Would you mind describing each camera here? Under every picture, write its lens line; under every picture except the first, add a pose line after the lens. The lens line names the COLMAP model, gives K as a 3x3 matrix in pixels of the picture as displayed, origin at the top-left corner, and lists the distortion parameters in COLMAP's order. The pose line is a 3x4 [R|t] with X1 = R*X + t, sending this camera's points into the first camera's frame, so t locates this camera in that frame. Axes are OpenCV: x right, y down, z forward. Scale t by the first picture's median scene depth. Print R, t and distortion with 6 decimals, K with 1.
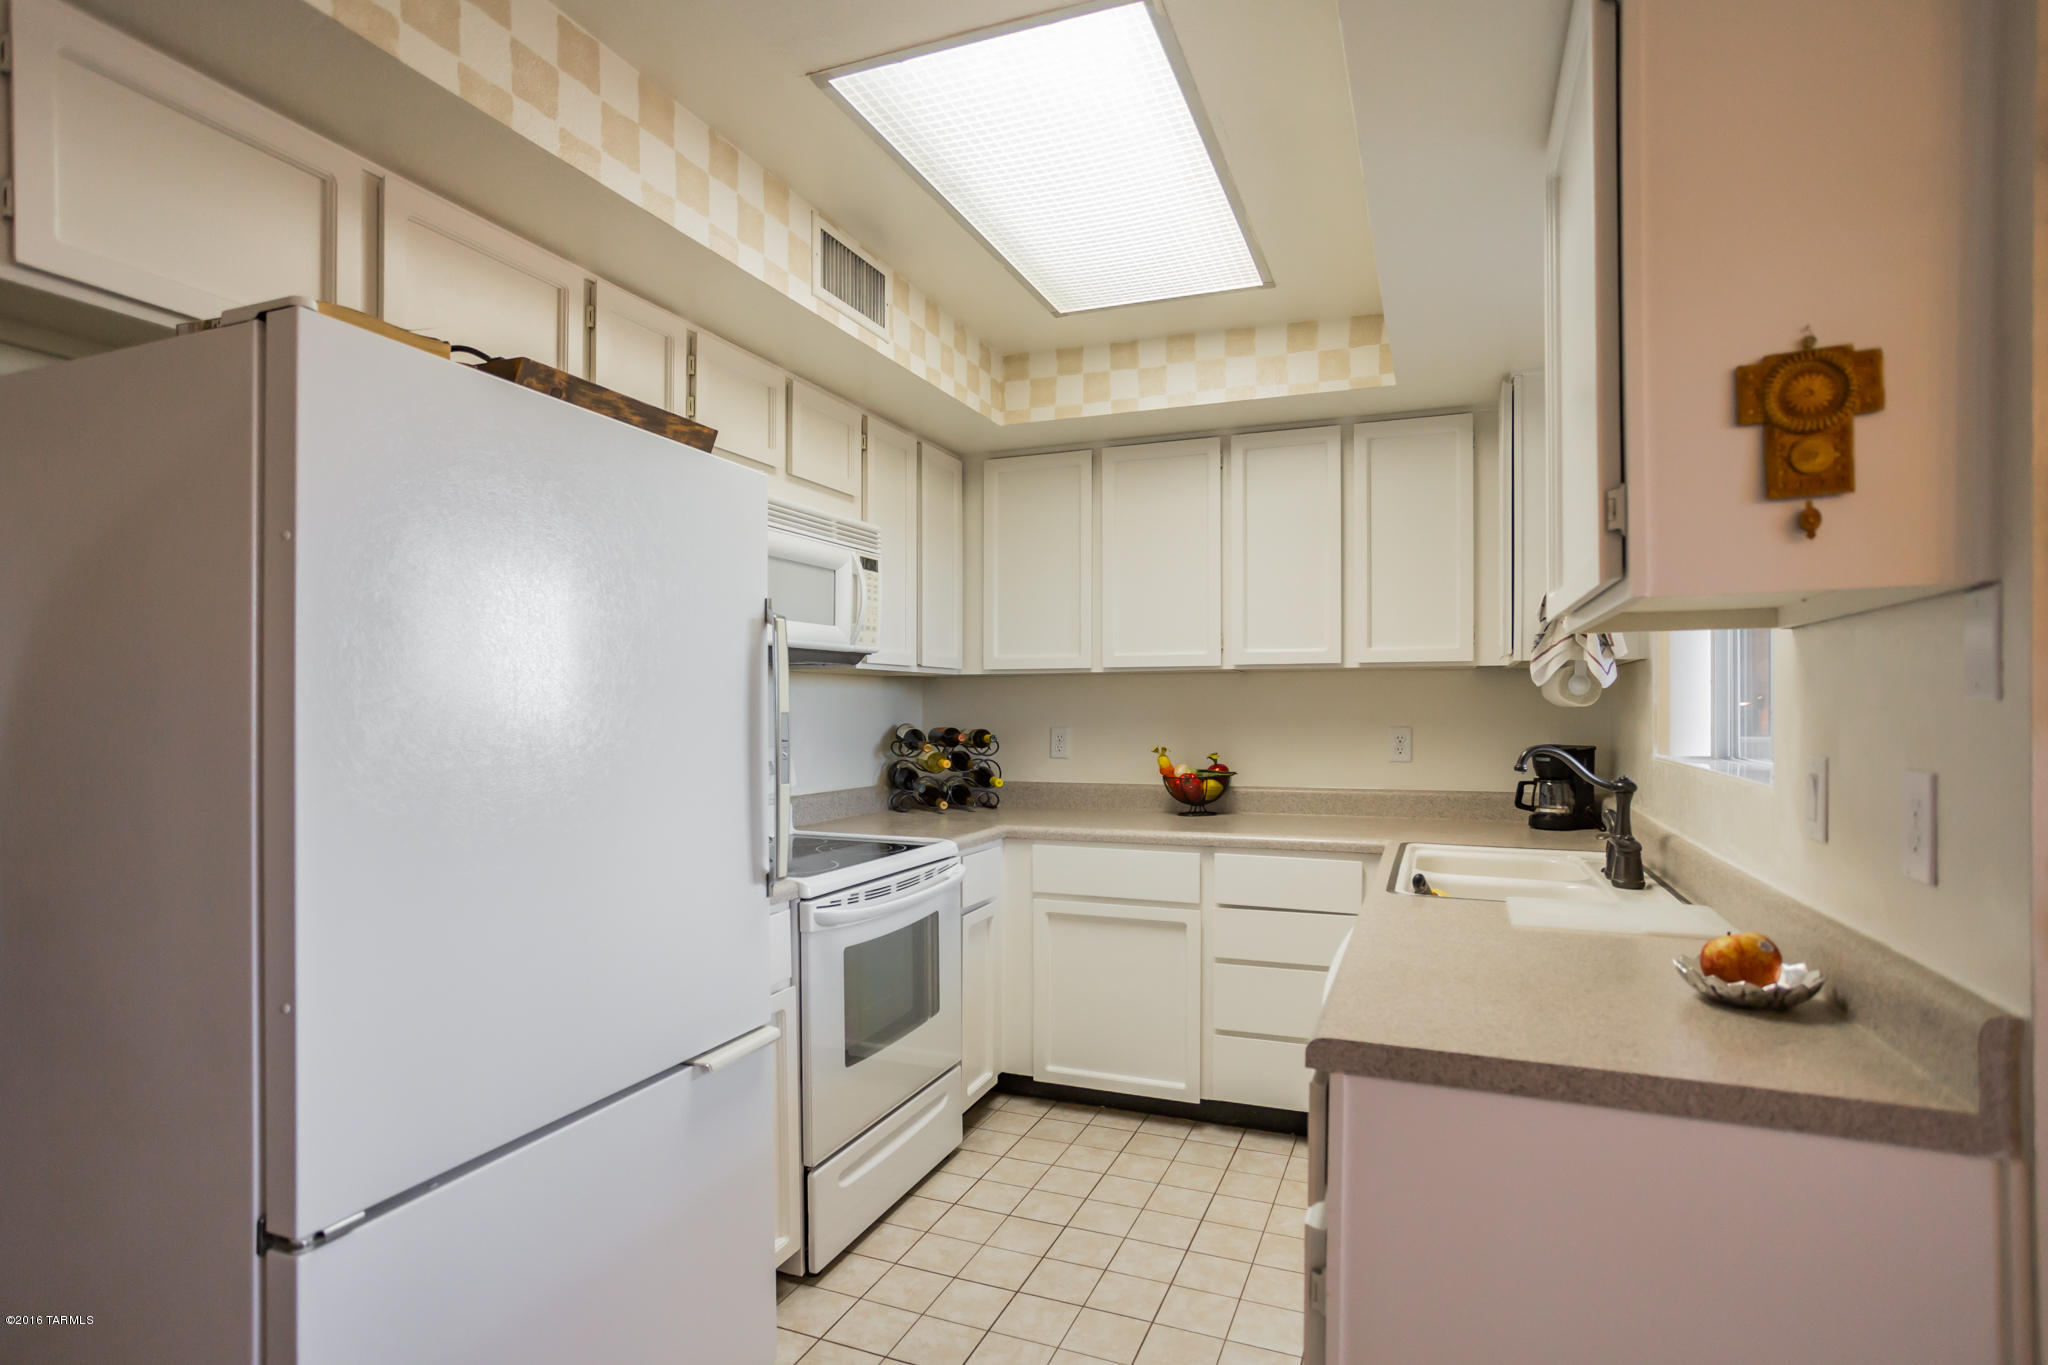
lens RADIAL K [[991.1, 0, 1013.3], [0, 991.1, 691.1], [0, 0, 1]] dist [-0.012618, 0.006861]
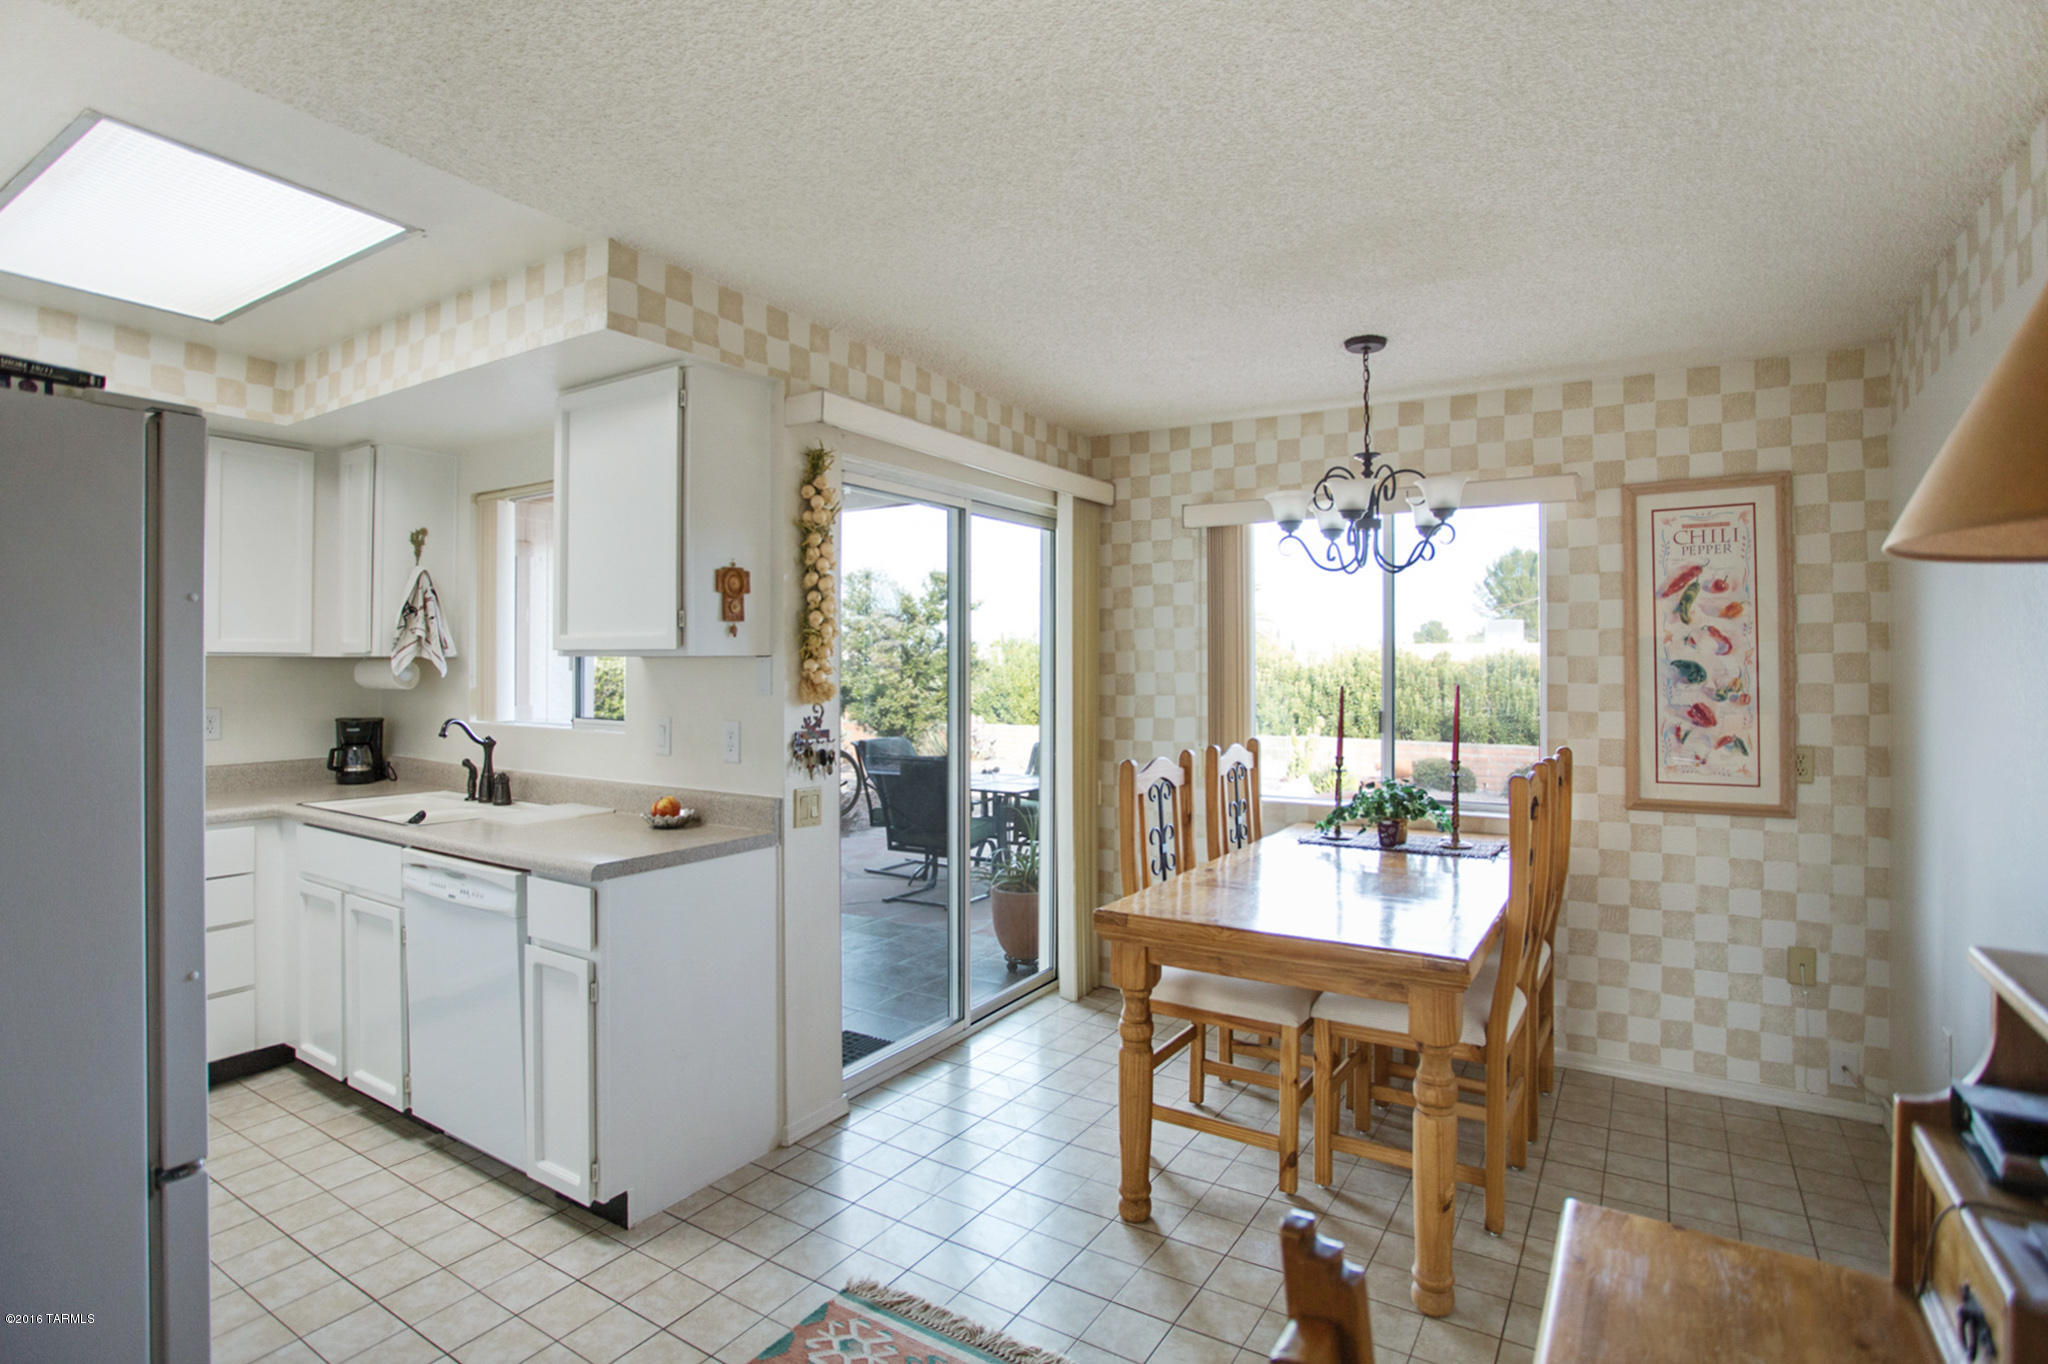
lens RADIAL K [[1056.0, 0, 1031.4], [0, 1056.0, 652.7], [0, 0, 1]] dist [-0.053379, 0.005376]
pose [[0.158566, 0.007277, 0.987322, -1.756090], [-0.012866, 0.999903, -0.005303, -0.097328], [-0.987265, -0.011862, 0.158644, -0.246483]]
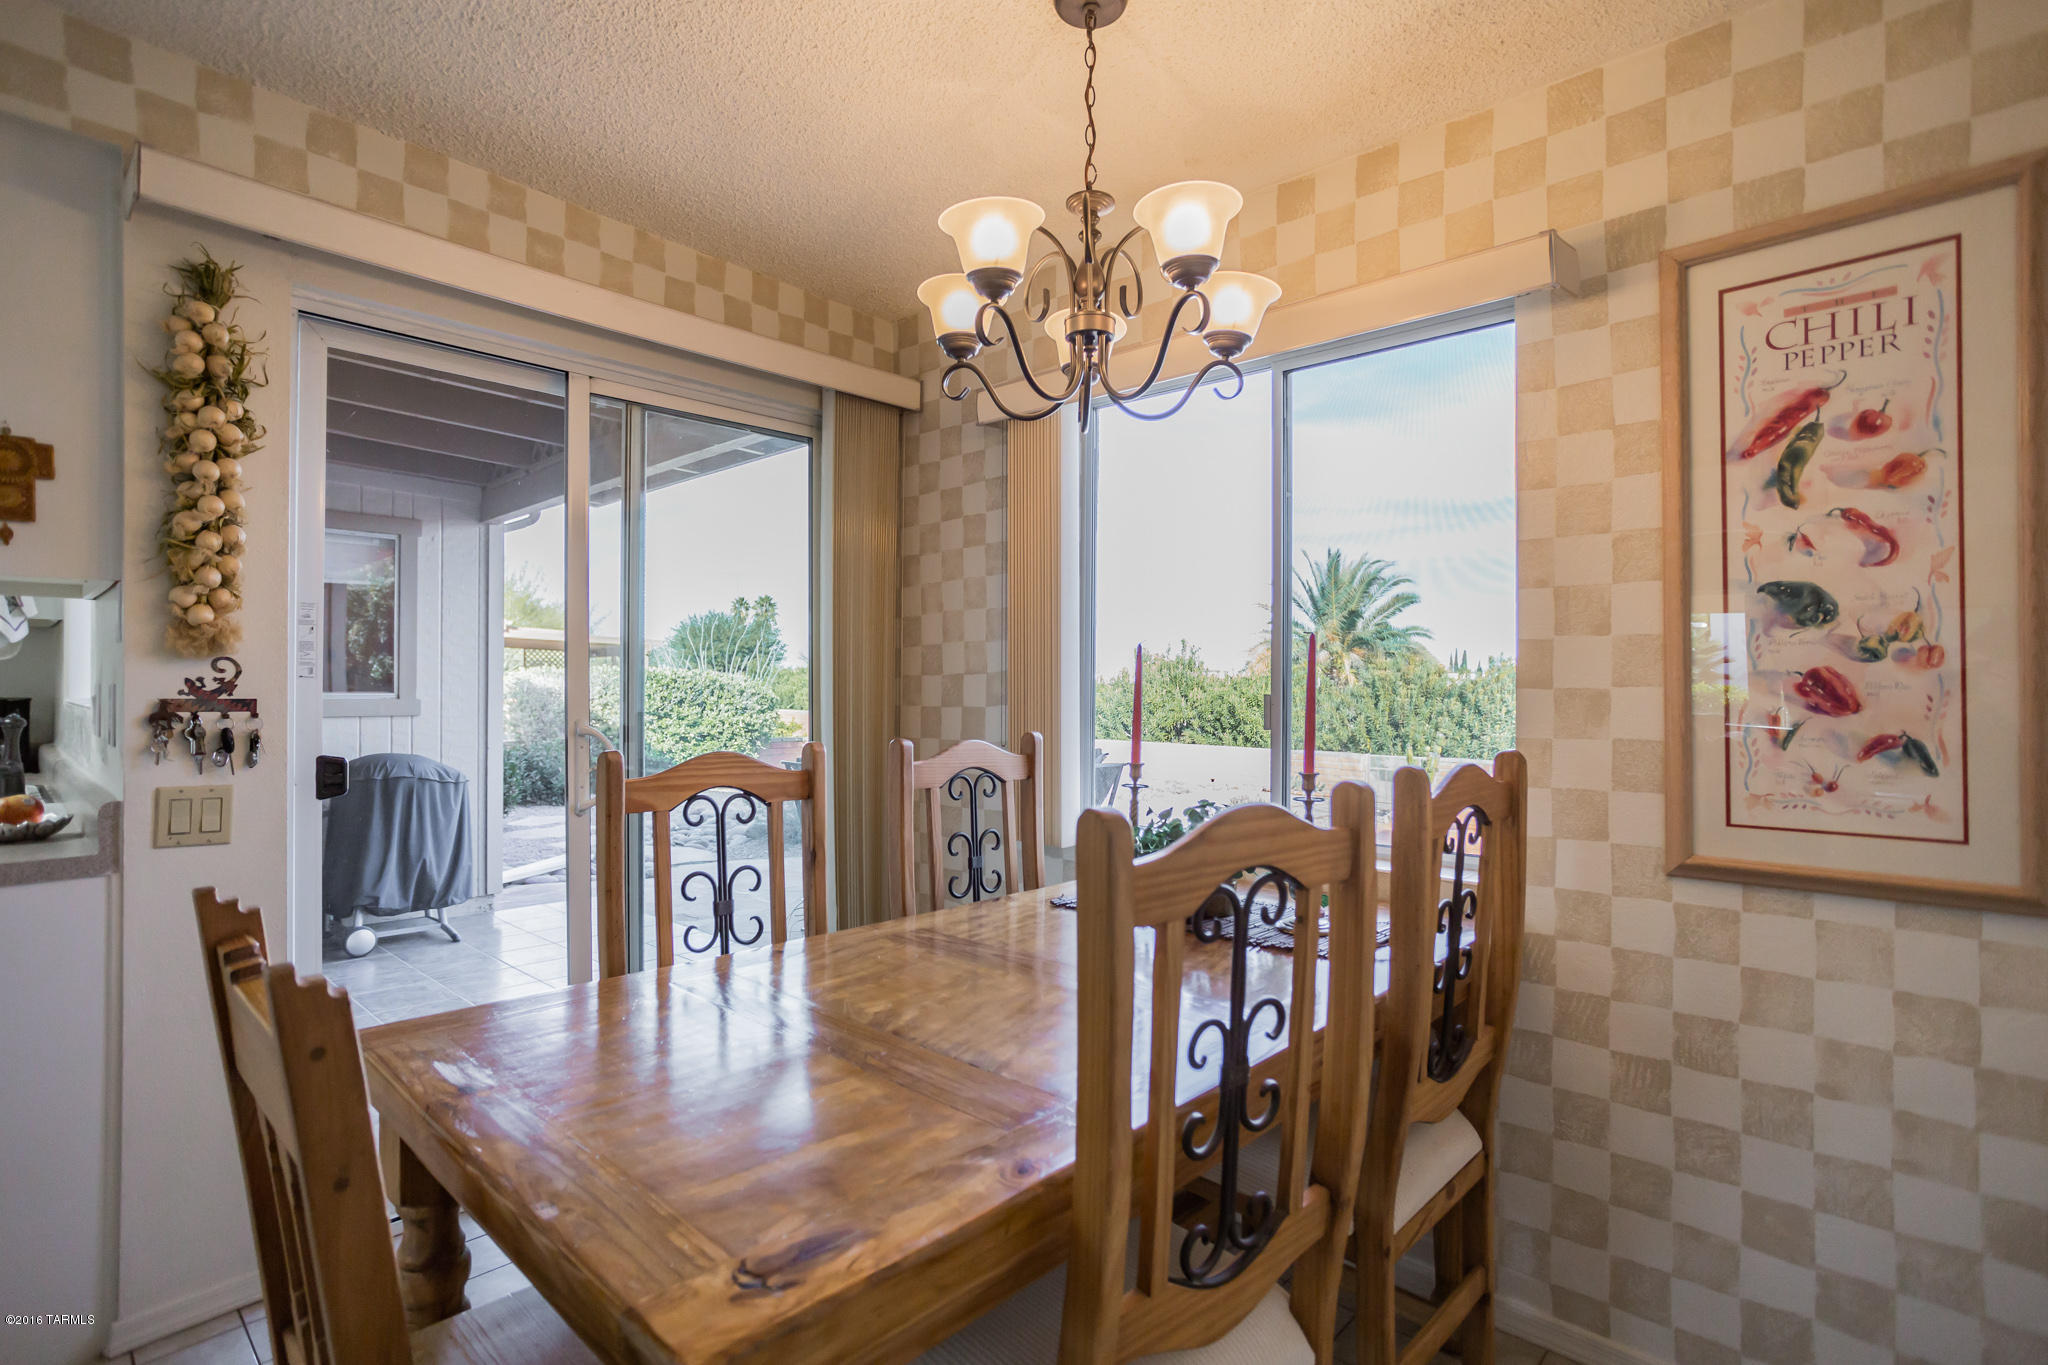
lens RADIAL K [[991.1, 0, 1024.1], [0, 991.1, 680.3], [0, 0, 1]] dist [-0.012618, 0.006861]
pose [[0.356767, 0.005430, 0.934178, -0.150628], [-0.015821, 0.999875, 0.000230, 0.048830], [-0.934059, -0.014862, 0.356809, -1.156373]]
